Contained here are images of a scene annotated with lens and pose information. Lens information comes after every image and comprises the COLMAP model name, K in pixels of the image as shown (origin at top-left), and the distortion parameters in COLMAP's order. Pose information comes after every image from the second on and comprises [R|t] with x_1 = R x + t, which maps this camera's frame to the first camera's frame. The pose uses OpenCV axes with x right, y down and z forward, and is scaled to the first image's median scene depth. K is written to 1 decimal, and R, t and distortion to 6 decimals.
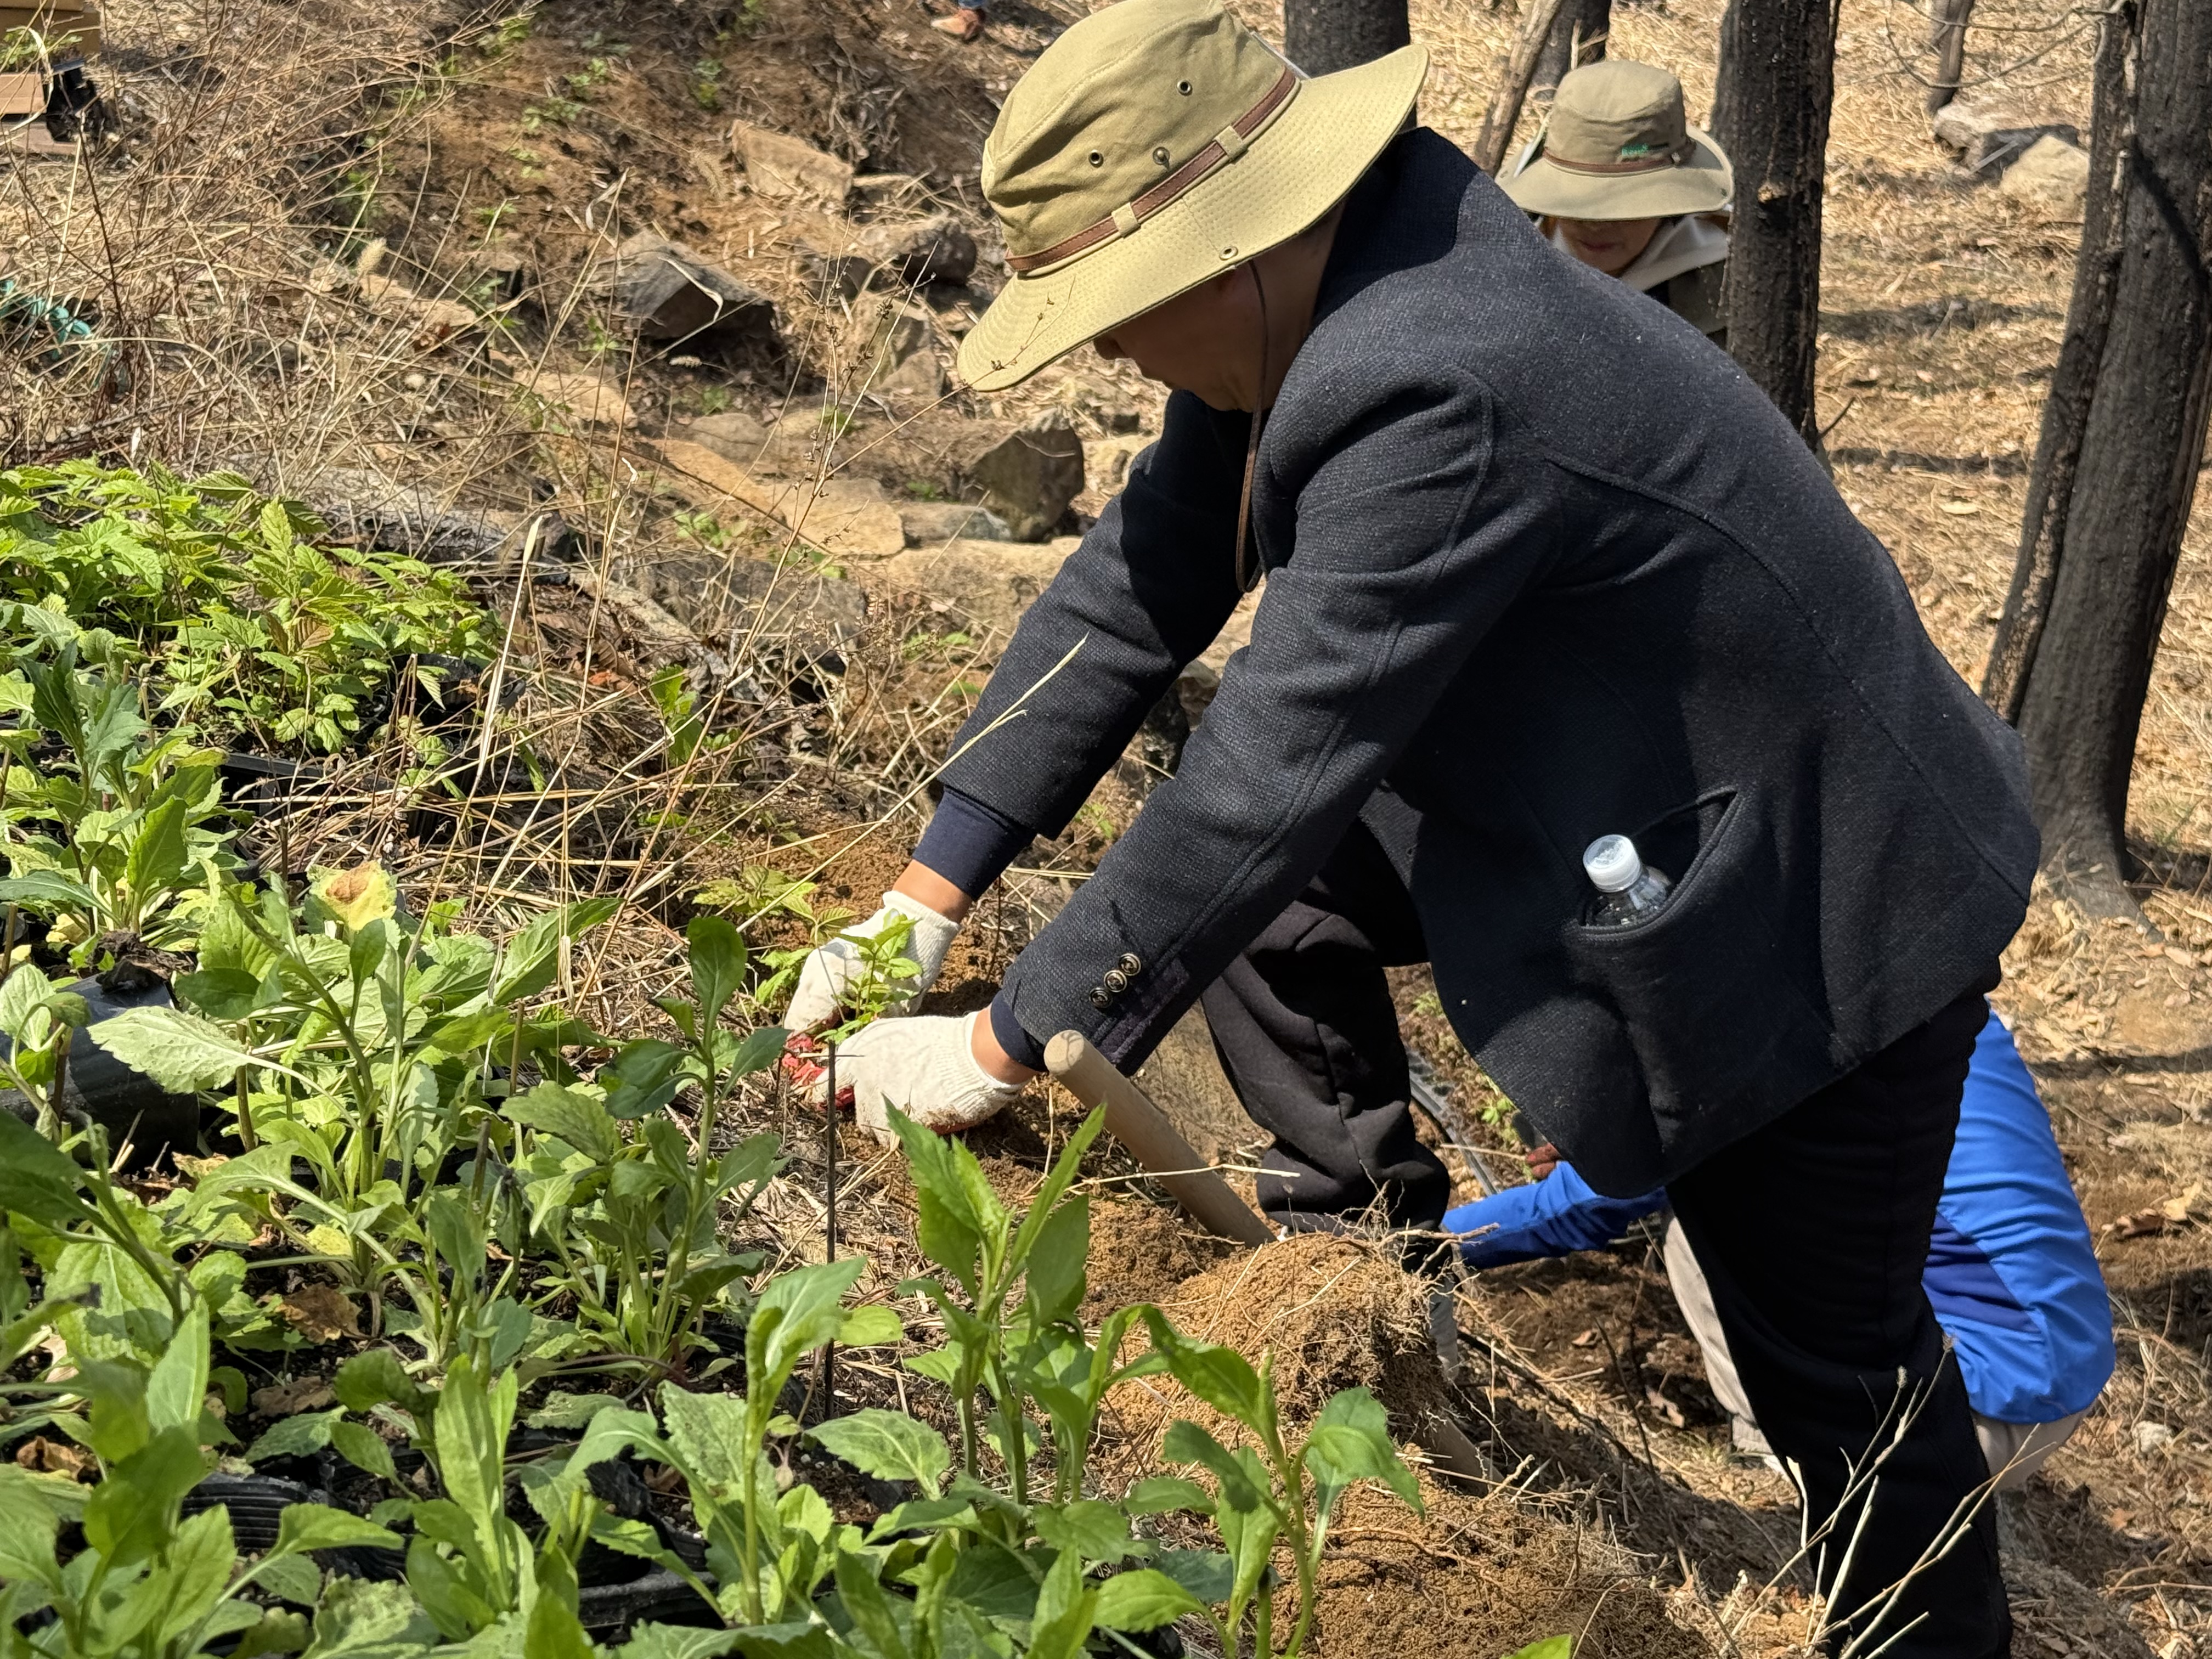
lens RADIAL K [[3137.8, 0, 1108.9], [0, 3137.8, 817.9], [0, 0, 1]] dist [0.069244, 0.000000]
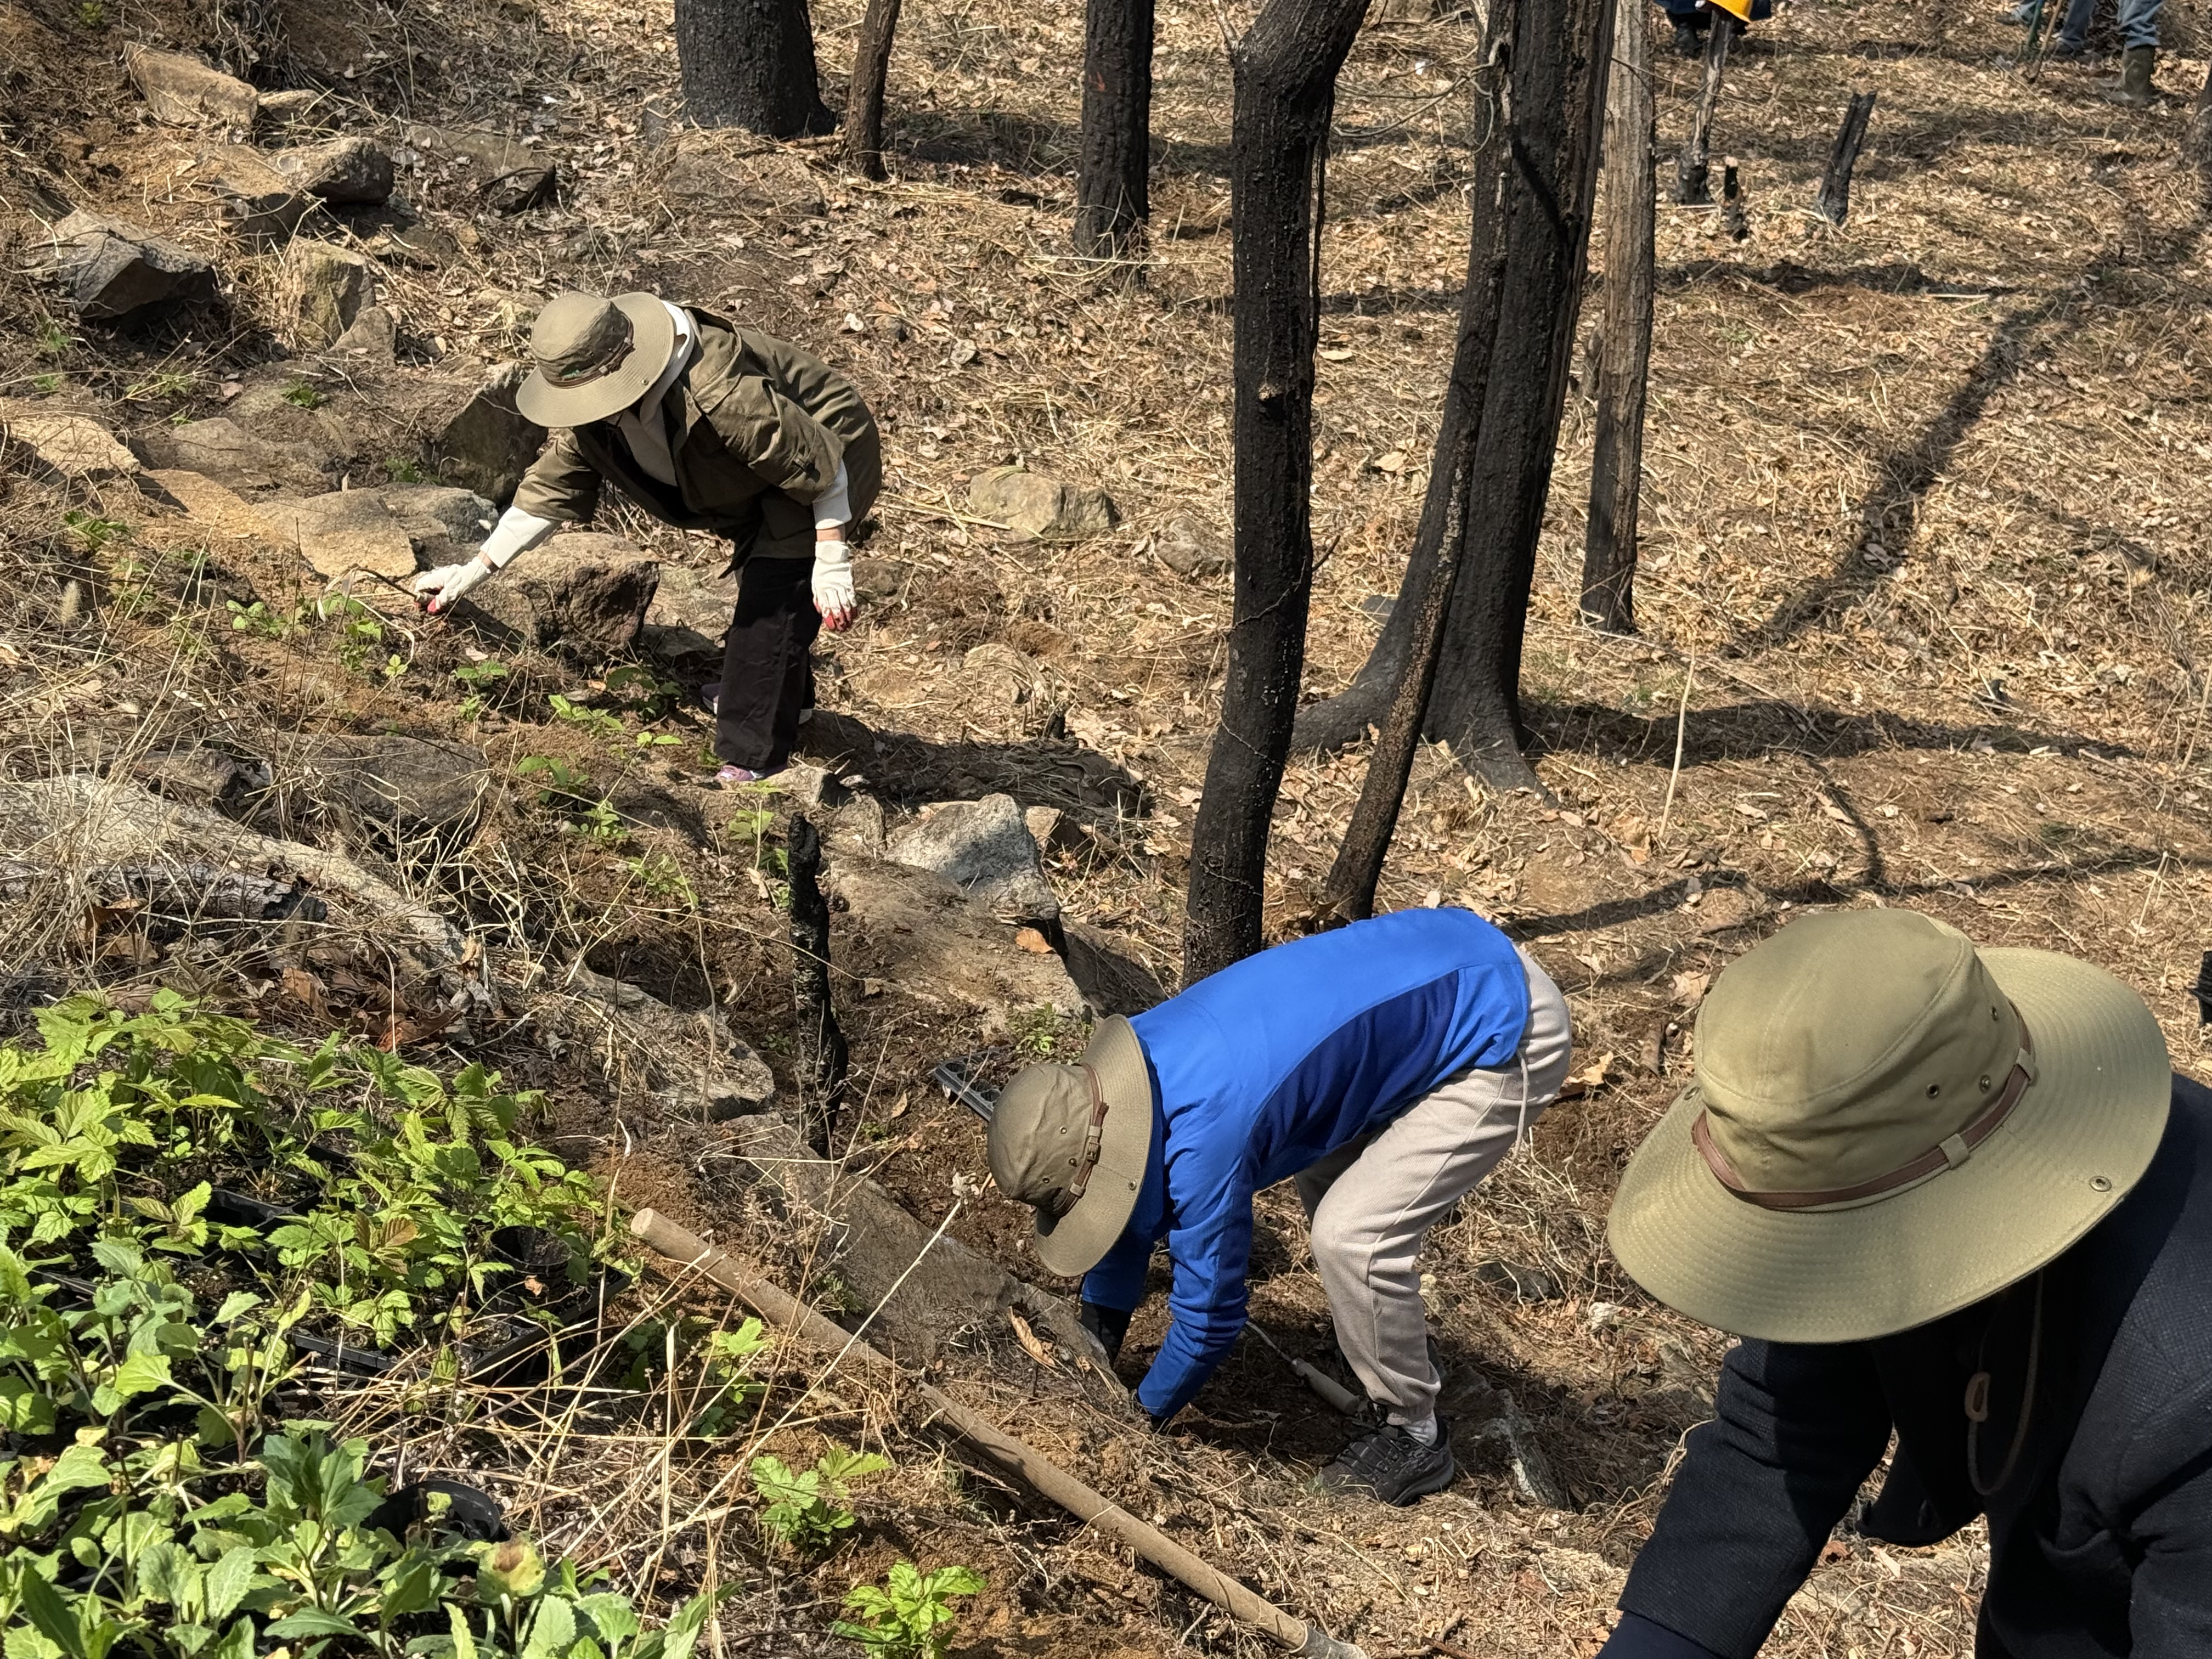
lens RADIAL K [[3137.8, 0, 1109.4], [0, 3137.8, 838.8], [0, 0, 1]] dist [0.069244, 0.000000]
pose [[0.976115, -0.092724, 0.196474, -0.040717], [0.070861, 0.990773, 0.115536, -0.075757], [-0.205374, -0.098854, 0.973678, -0.061764]]
